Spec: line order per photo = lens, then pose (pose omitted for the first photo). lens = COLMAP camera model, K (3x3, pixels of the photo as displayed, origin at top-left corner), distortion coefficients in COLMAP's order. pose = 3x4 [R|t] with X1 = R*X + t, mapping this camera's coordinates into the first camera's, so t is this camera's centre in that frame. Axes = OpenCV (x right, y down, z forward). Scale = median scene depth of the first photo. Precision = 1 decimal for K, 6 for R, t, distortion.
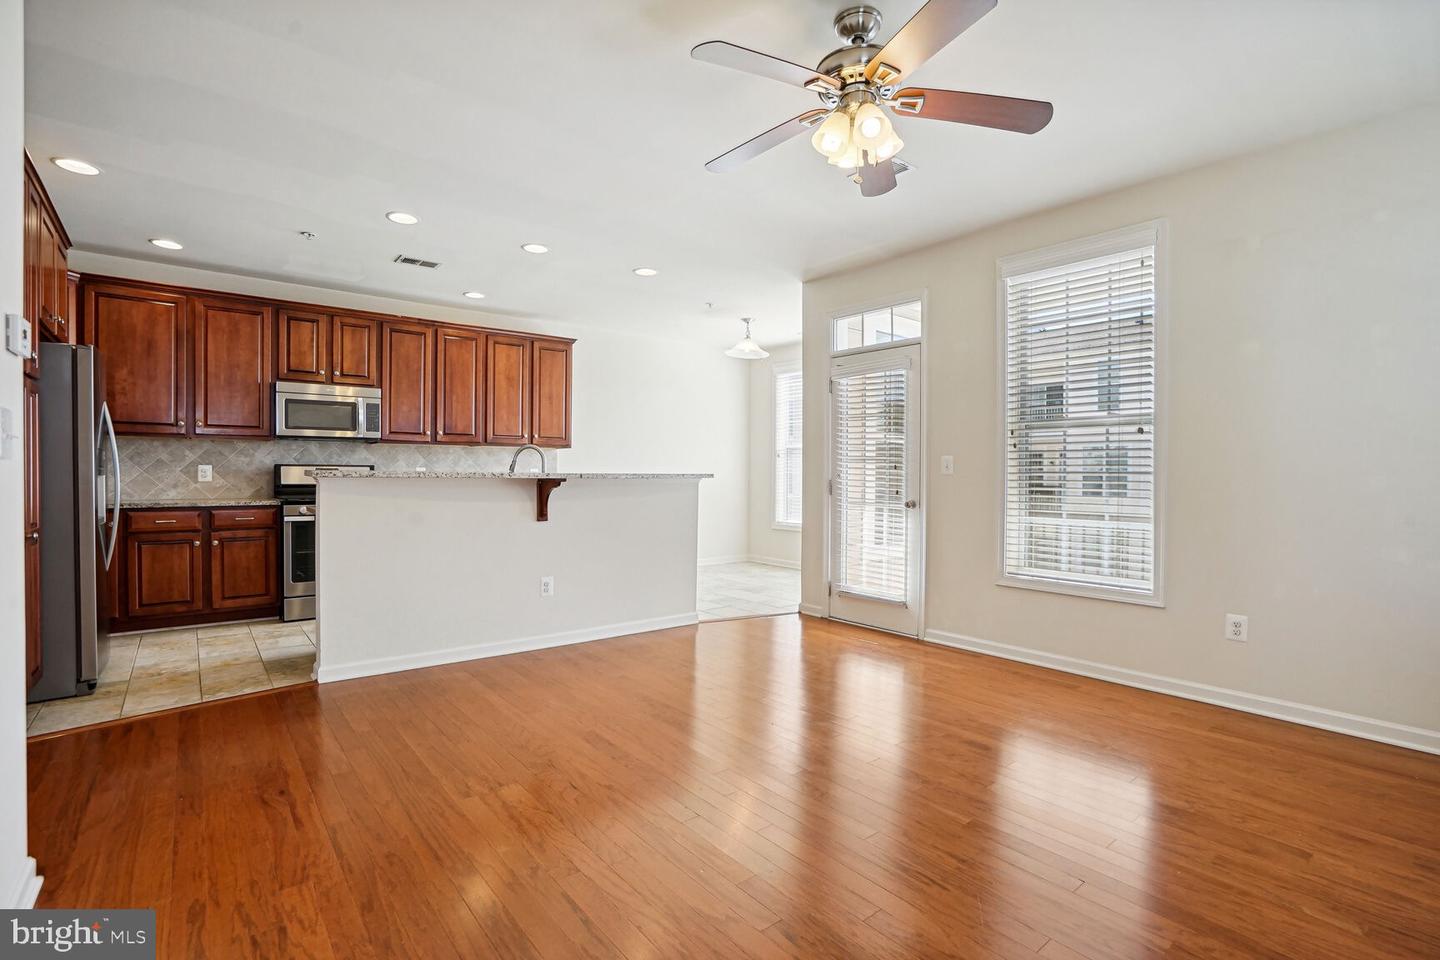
lens RADIAL K [[670.3, 0, 705.1], [0, 670.3, 479.6], [0, 0, 1]] dist [-0.019955, 0.003031]
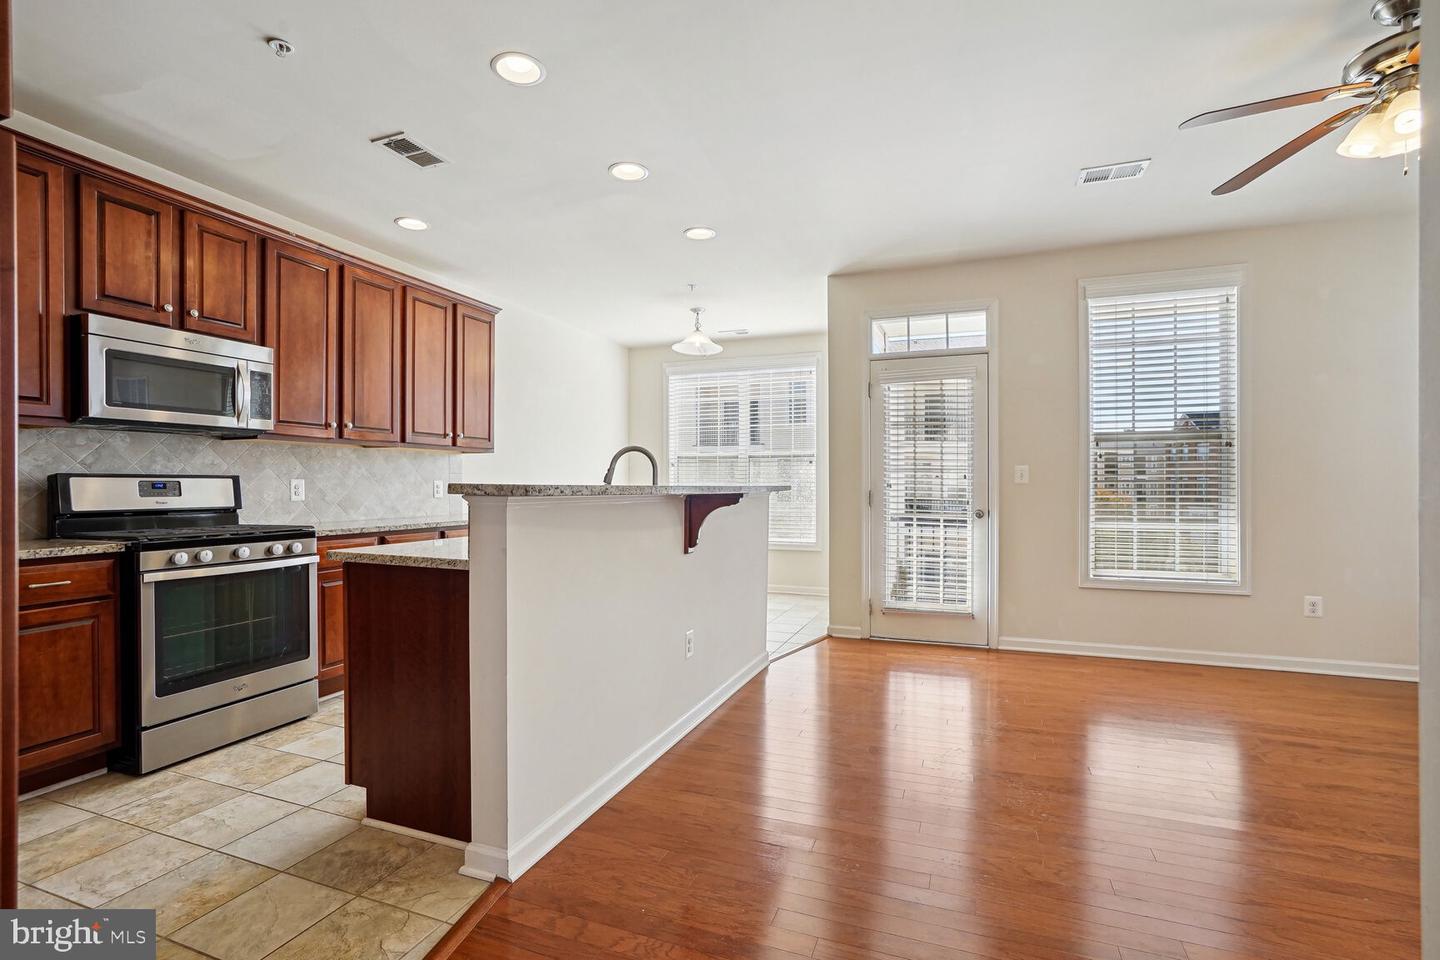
lens RADIAL K [[670.3, 0, 707.6], [0, 670.3, 481.2], [0, 0, 1]] dist [-0.019955, 0.003031]
pose [[0.862465, -0.005430, 0.506087, -0.485725], [0.012604, 0.999863, -0.010752, -0.005433], [-0.505959, 0.015652, 0.862415, 0.310573]]
